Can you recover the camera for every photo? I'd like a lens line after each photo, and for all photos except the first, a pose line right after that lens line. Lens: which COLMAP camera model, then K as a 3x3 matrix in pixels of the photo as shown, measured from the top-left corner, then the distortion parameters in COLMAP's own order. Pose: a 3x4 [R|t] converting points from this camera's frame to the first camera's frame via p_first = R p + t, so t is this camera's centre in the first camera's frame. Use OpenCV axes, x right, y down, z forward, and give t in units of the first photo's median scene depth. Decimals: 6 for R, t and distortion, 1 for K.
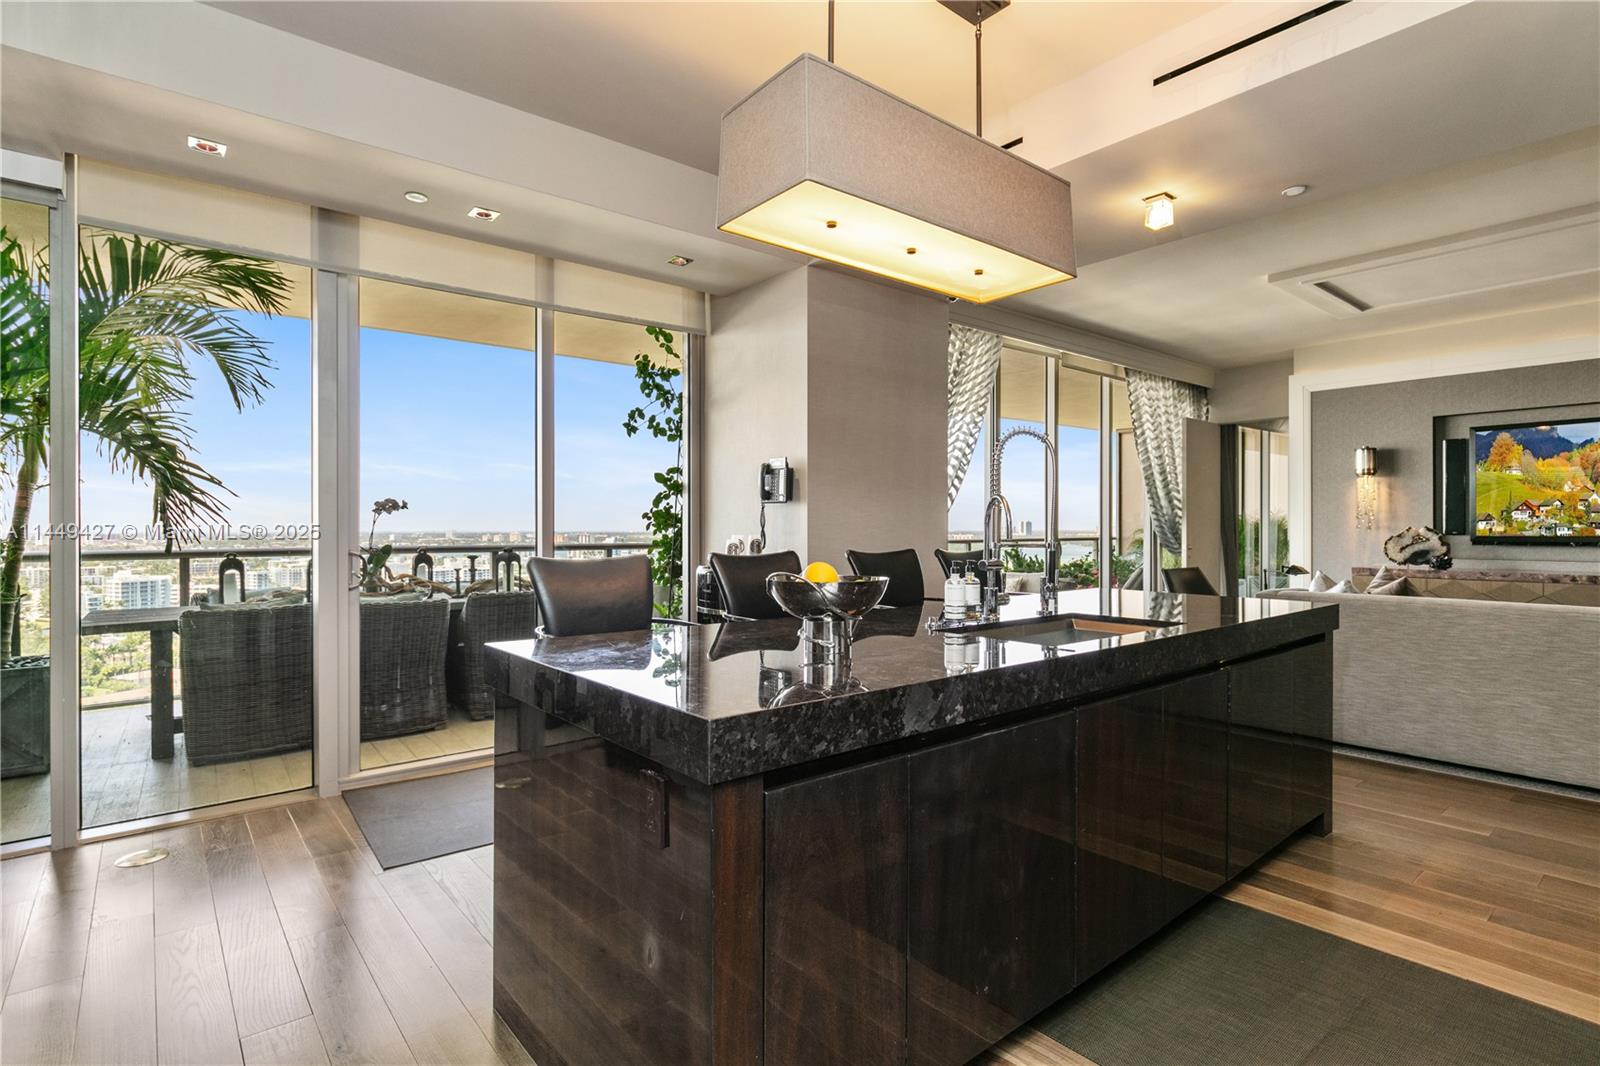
lens RADIAL K [[782.7, 0, 798.0], [0, 782.7, 528.1], [0, 0, 1]] dist [-0.003356, 0.000136]
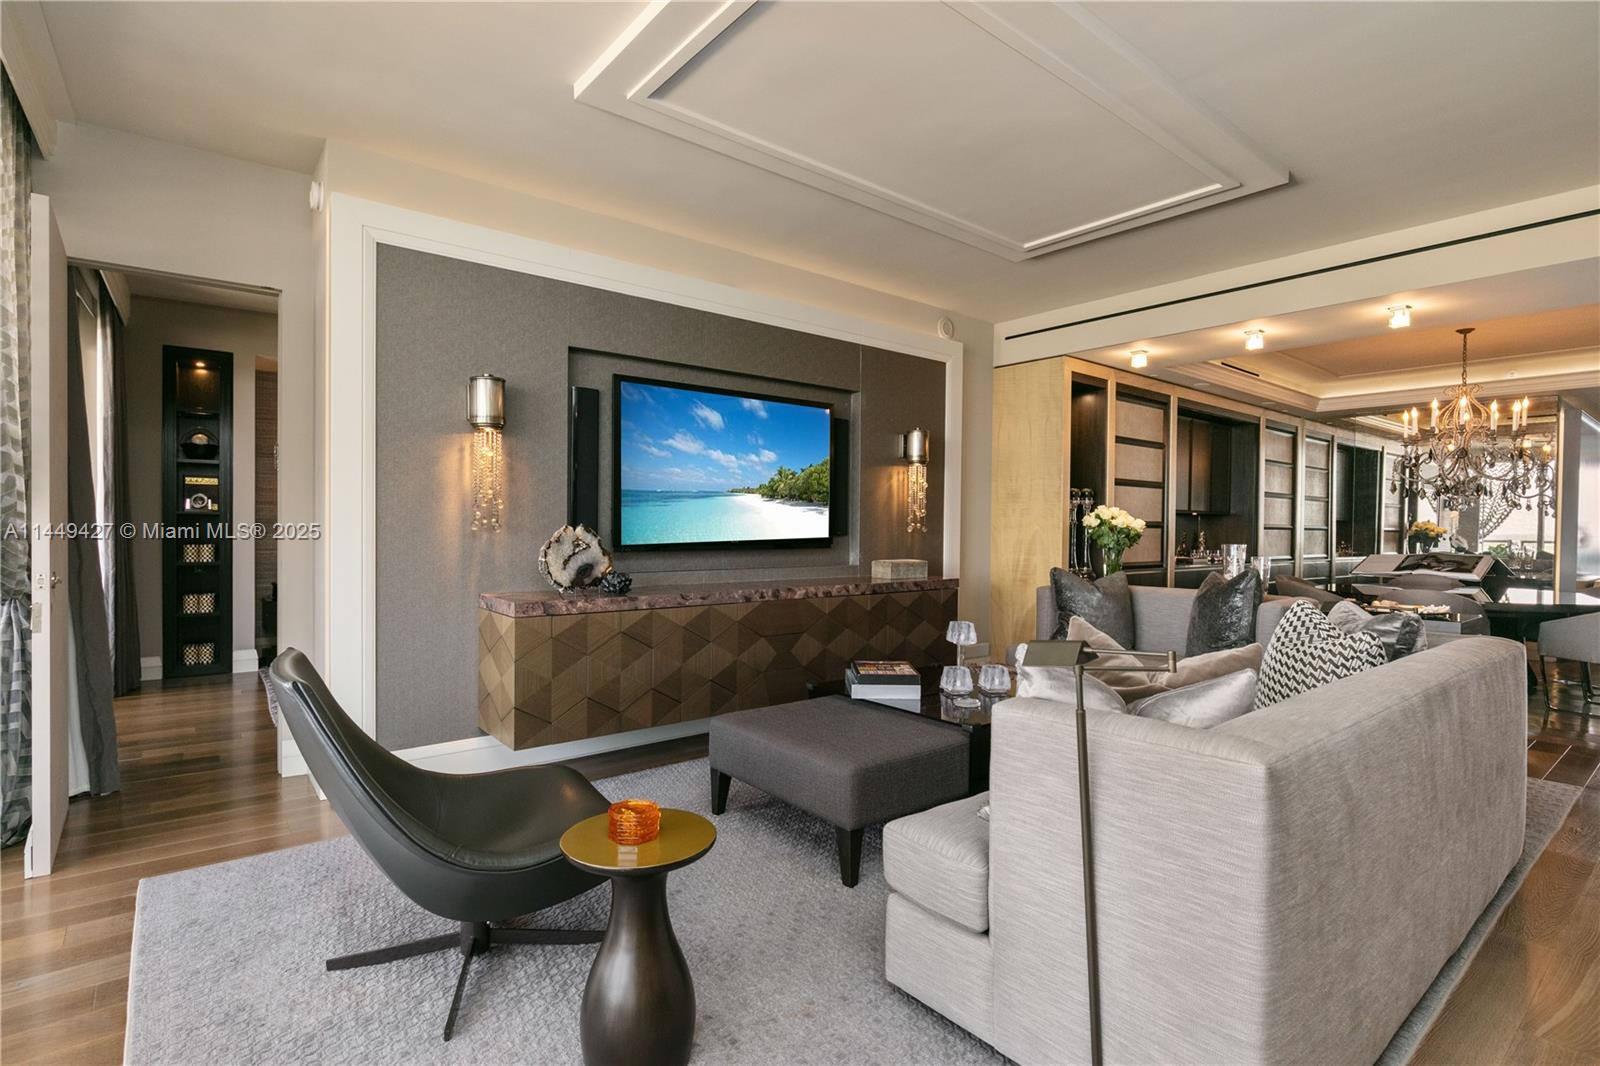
lens RADIAL K [[782.7, 0, 800.4], [0, 782.7, 534.5], [0, 0, 1]] dist [-0.003356, 0.000136]
pose [[0.011825, -0.007515, 0.999902, 0.197213], [-0.008807, 0.999932, 0.007619, -0.000238], [-0.999891, -0.008897, 0.011758, 0.812053]]
